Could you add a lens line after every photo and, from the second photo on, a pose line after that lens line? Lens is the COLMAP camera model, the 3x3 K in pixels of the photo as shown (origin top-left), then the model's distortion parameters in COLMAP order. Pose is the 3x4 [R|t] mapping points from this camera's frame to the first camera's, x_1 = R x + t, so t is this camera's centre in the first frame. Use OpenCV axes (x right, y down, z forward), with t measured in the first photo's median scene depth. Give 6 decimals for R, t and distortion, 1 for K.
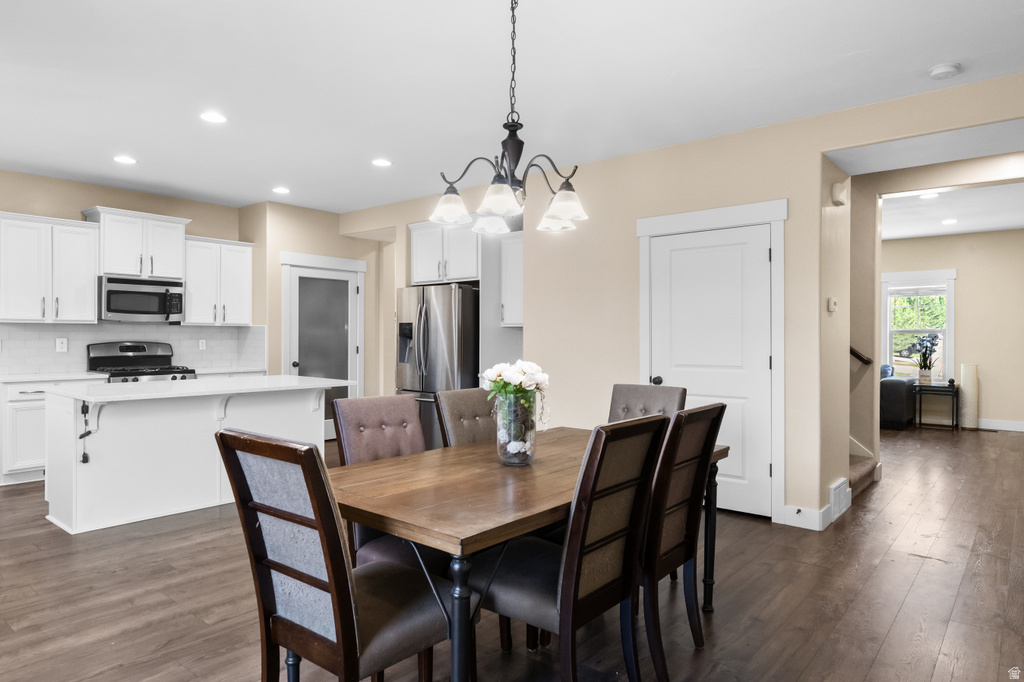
lens RADIAL K [[626.8, 0, 512.0], [0, 626.8, 341.0], [0, 0, 1]] dist [0.001035, -0.000116]
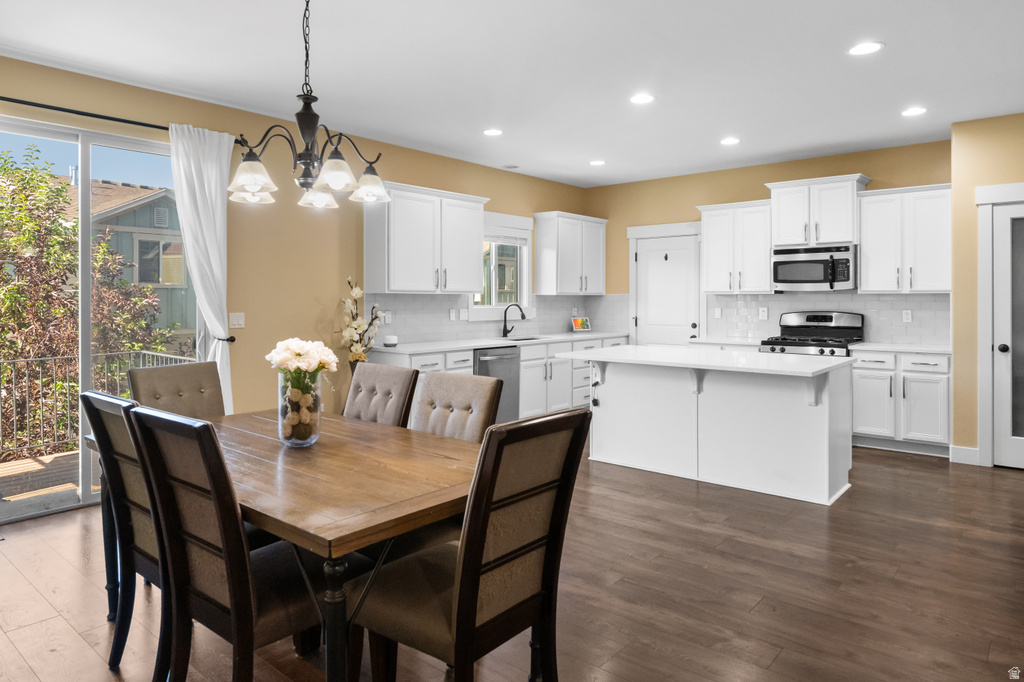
lens RADIAL K [[646.0, 0, 498.7], [0, 646.0, 298.2], [0, 0, 1]] dist [-0.003240, -0.001927]
pose [[-0.023618, -0.004039, -0.999713, 0.421815], [-0.005944, 0.999975, -0.003899, -0.012800], [0.999703, 0.005851, -0.023641, 0.542539]]
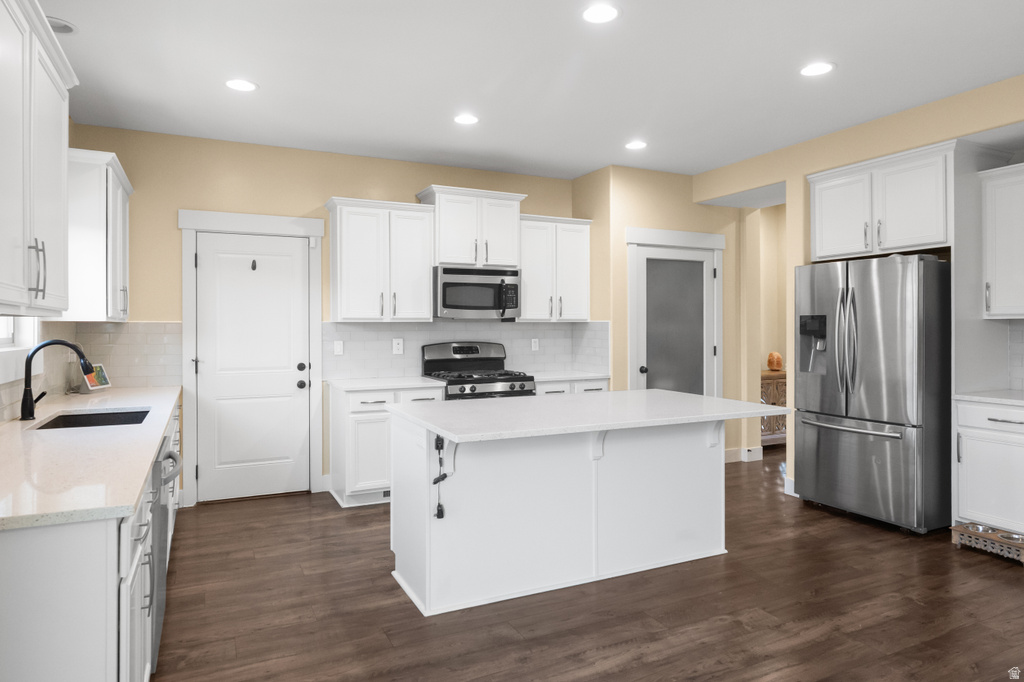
lens RADIAL K [[634.4, 0, 515.1], [0, 634.4, 329.4], [0, 0, 1]] dist [0.000776, -0.000068]
pose [[0.915586, -0.005850, -0.402079, -0.198752], [0.004756, 0.999982, -0.003720, -0.012886], [0.402094, 0.001493, 0.915597, 0.236766]]
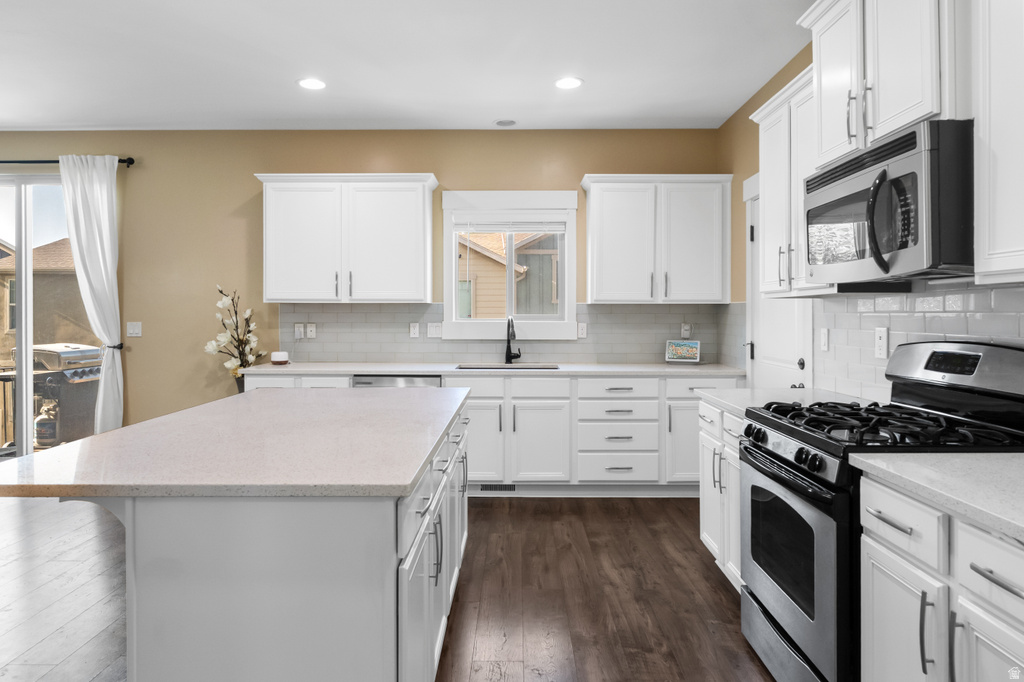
lens RADIAL K [[623.0, 0, 510.7], [0, 623.0, 316.0], [0, 0, 1]] dist [-0.000502, -0.000432]
pose [[-0.773735, -0.002190, -0.633506, -0.227797], [-0.007768, 0.999952, 0.006031, -0.013082], [0.633462, 0.009587, -0.773715, 1.140963]]
